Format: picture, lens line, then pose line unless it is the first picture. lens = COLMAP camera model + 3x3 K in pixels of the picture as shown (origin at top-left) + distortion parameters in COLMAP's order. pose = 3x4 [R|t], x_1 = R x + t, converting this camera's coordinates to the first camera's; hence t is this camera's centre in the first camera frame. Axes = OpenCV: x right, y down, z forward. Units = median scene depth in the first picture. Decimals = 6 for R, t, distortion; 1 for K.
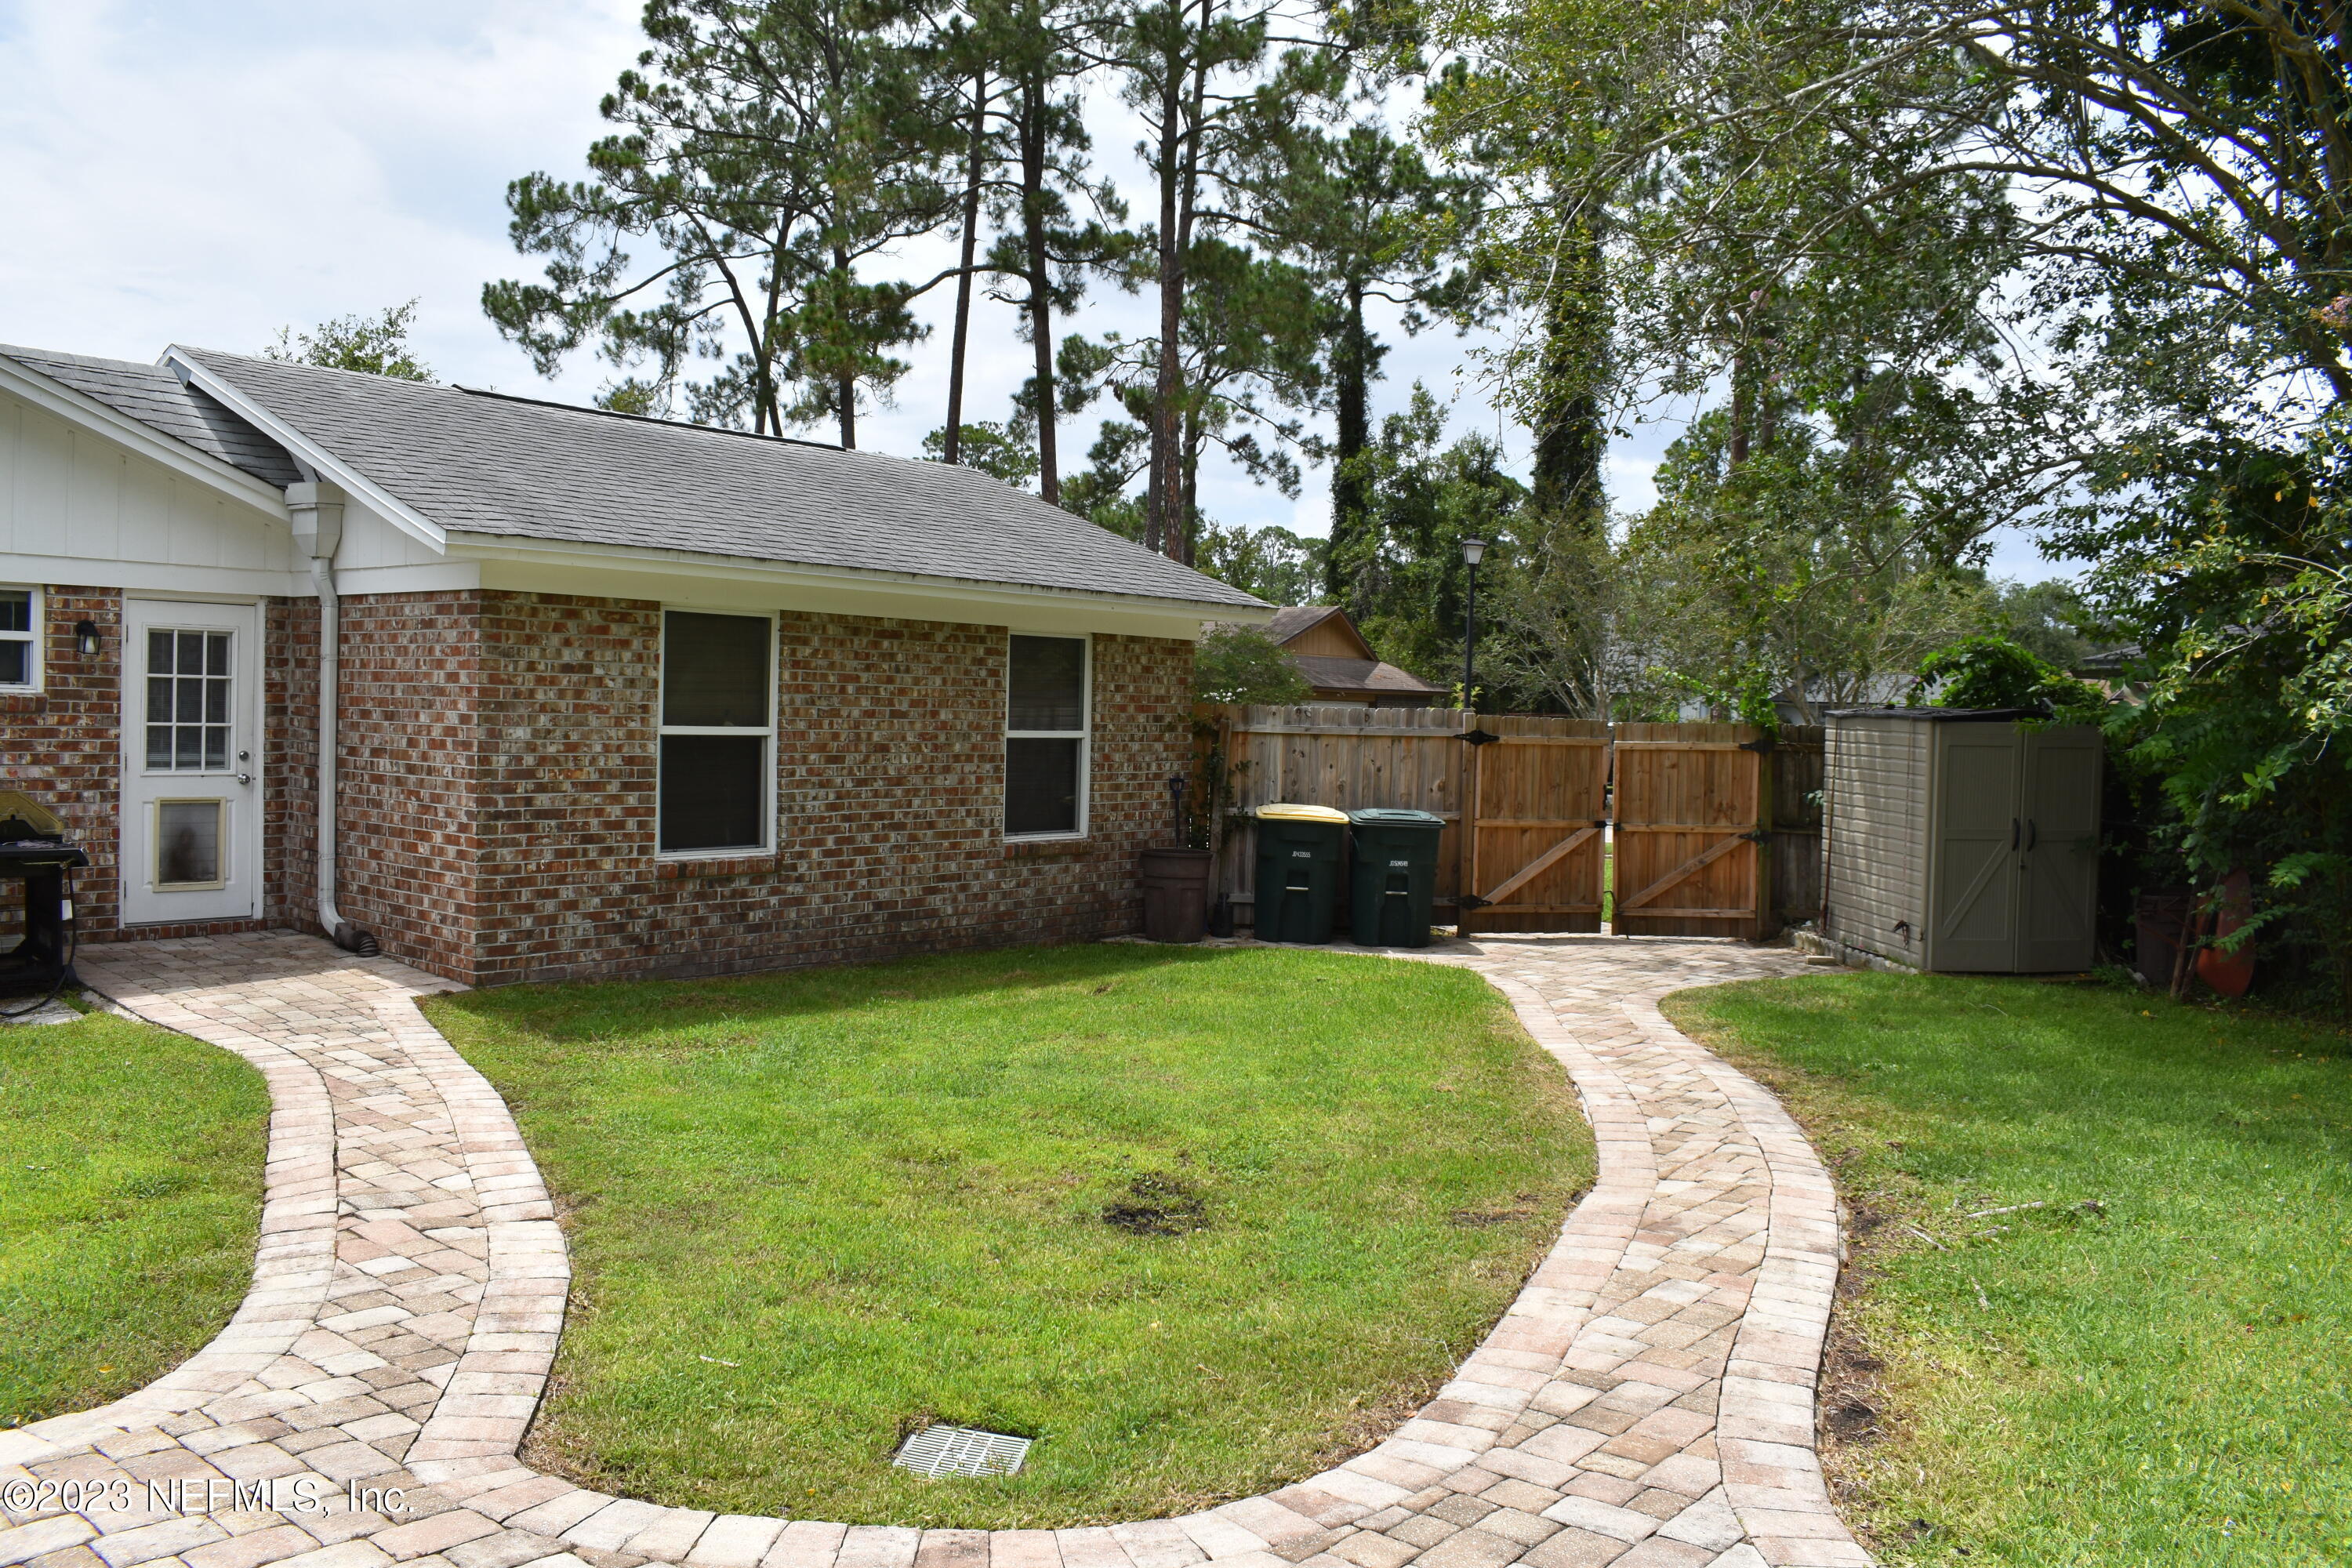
lens RADIAL K [[1832.1, 0, 1173.8], [0, 1832.1, 772.3], [0, 0, 1]] dist [-0.099729, 0.027536]
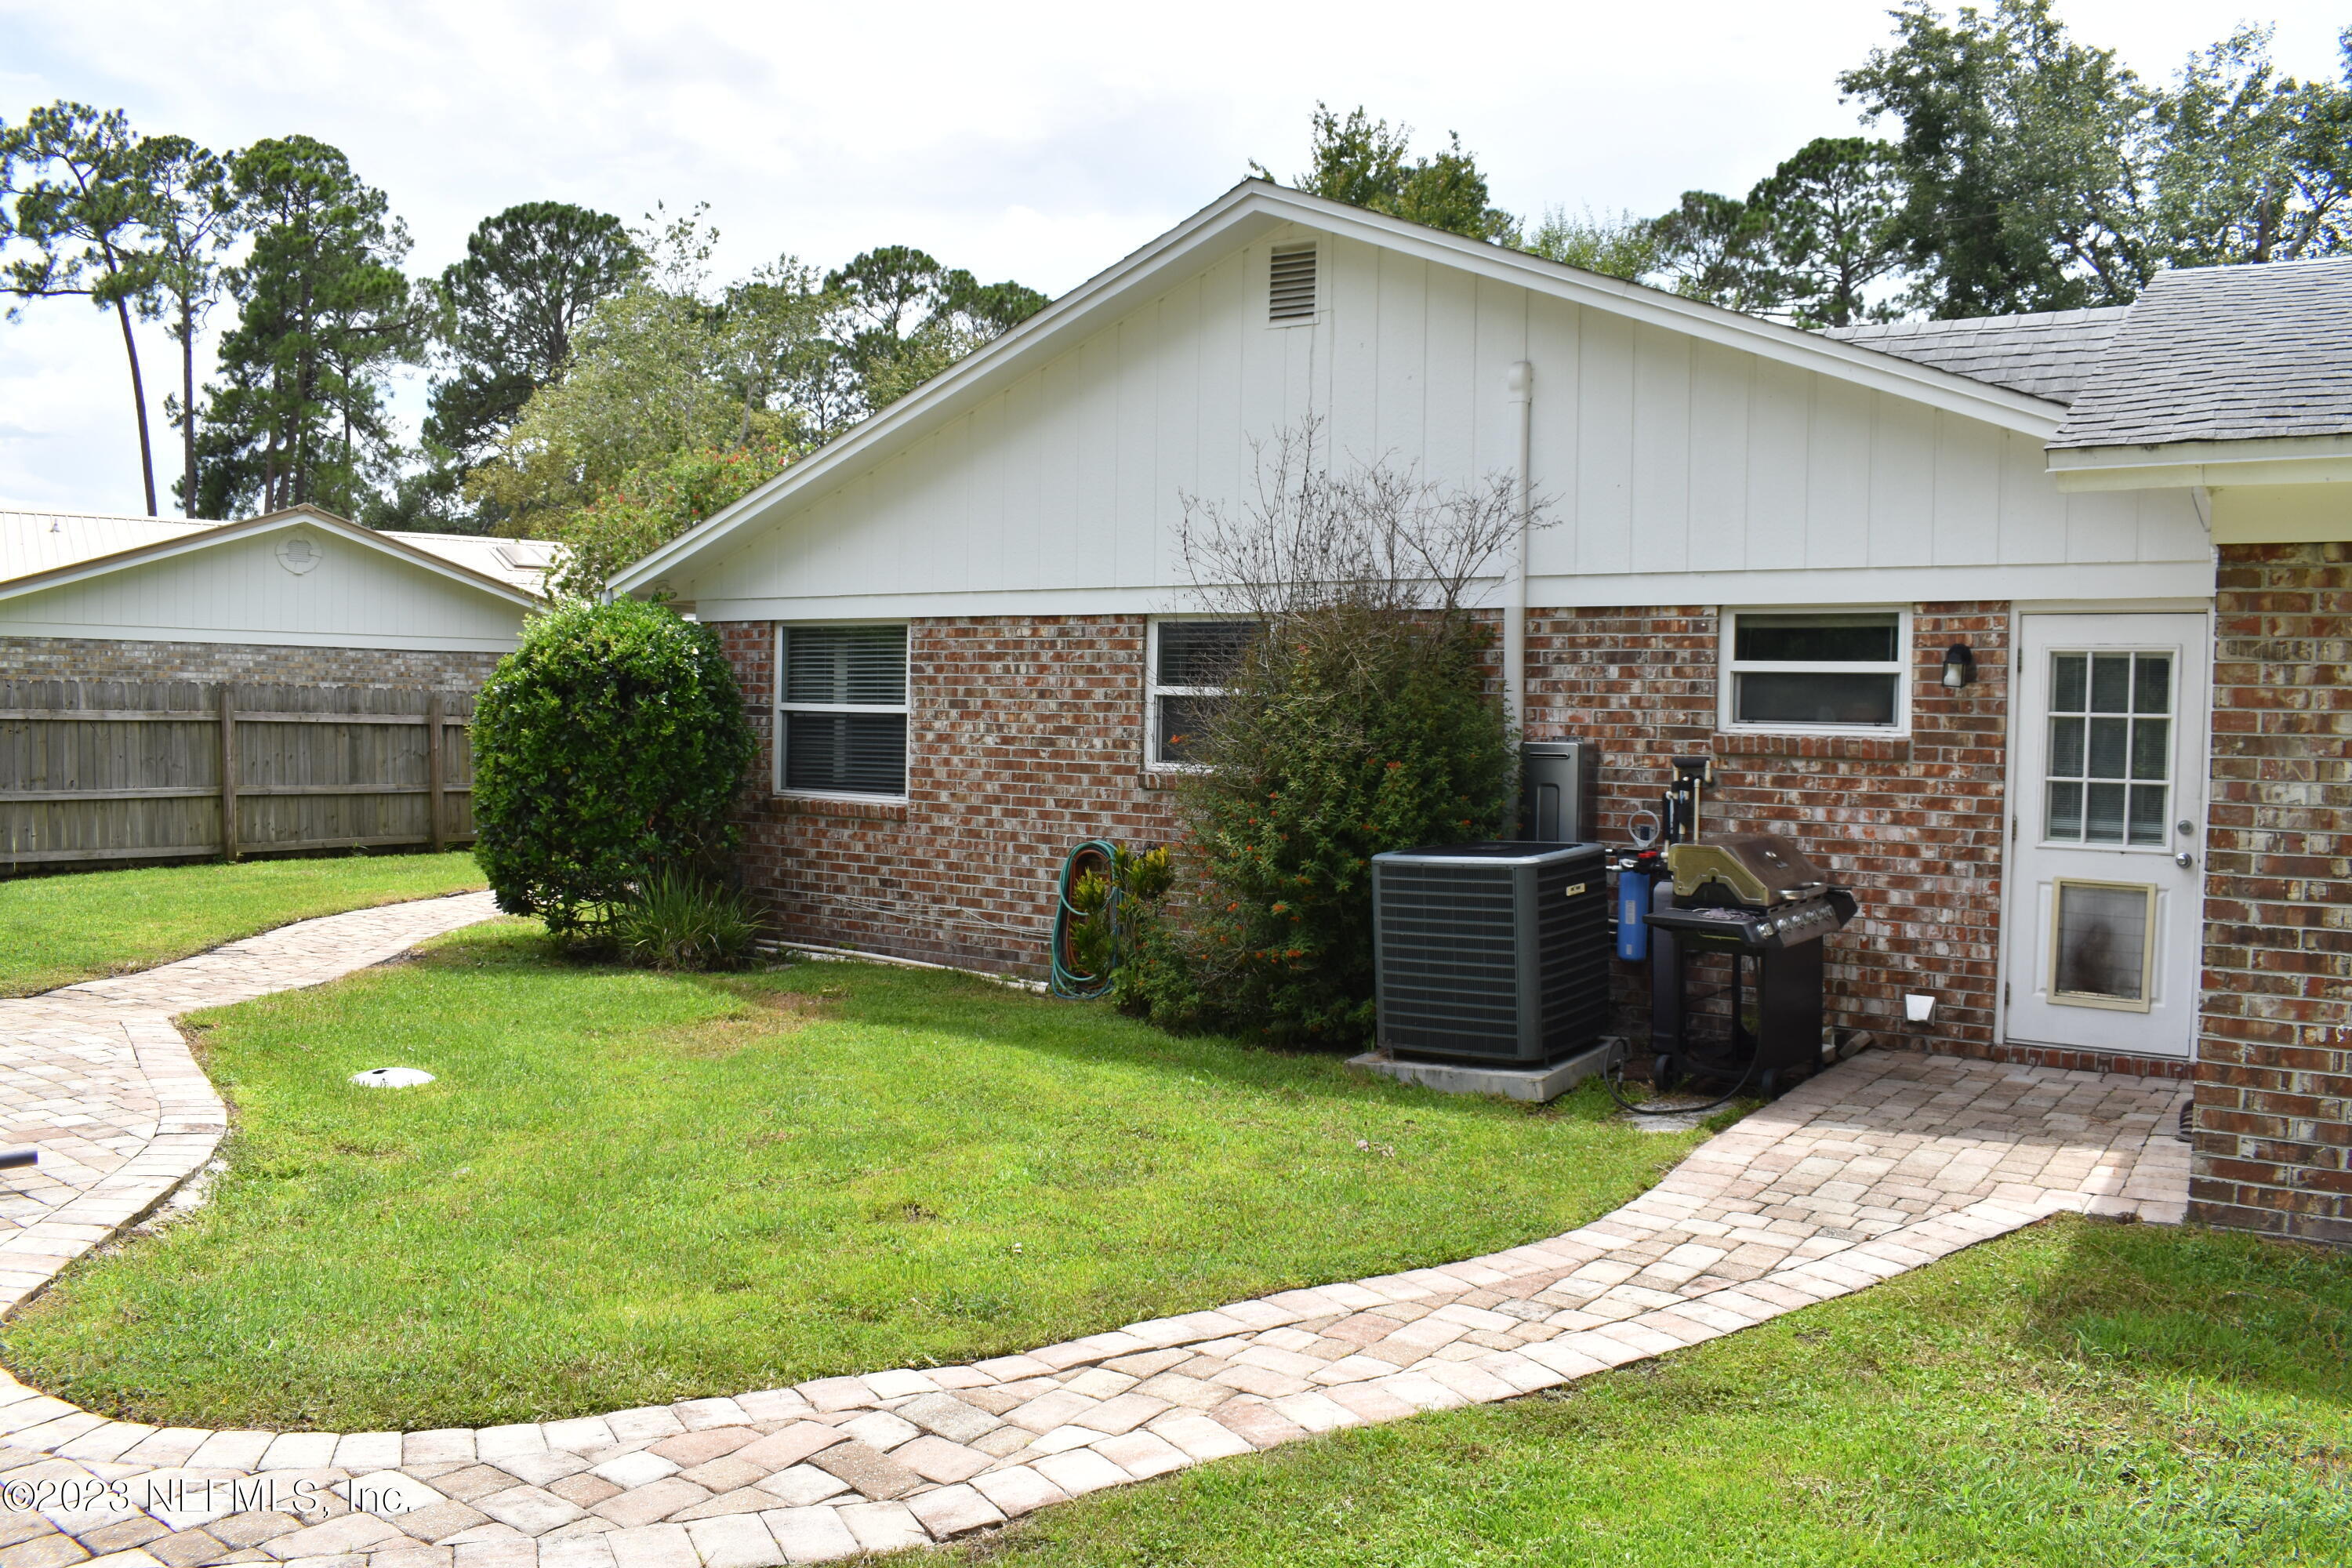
lens RADIAL K [[1832.1, 0, 1173.9], [0, 1832.1, 783.6], [0, 0, 1]] dist [-0.099729, 0.027536]
pose [[0.084920, 0.006304, -0.996368, 0.153358], [-0.054063, 0.998536, 0.001710, -0.006621], [0.994920, 0.053721, 0.085137, 0.589722]]
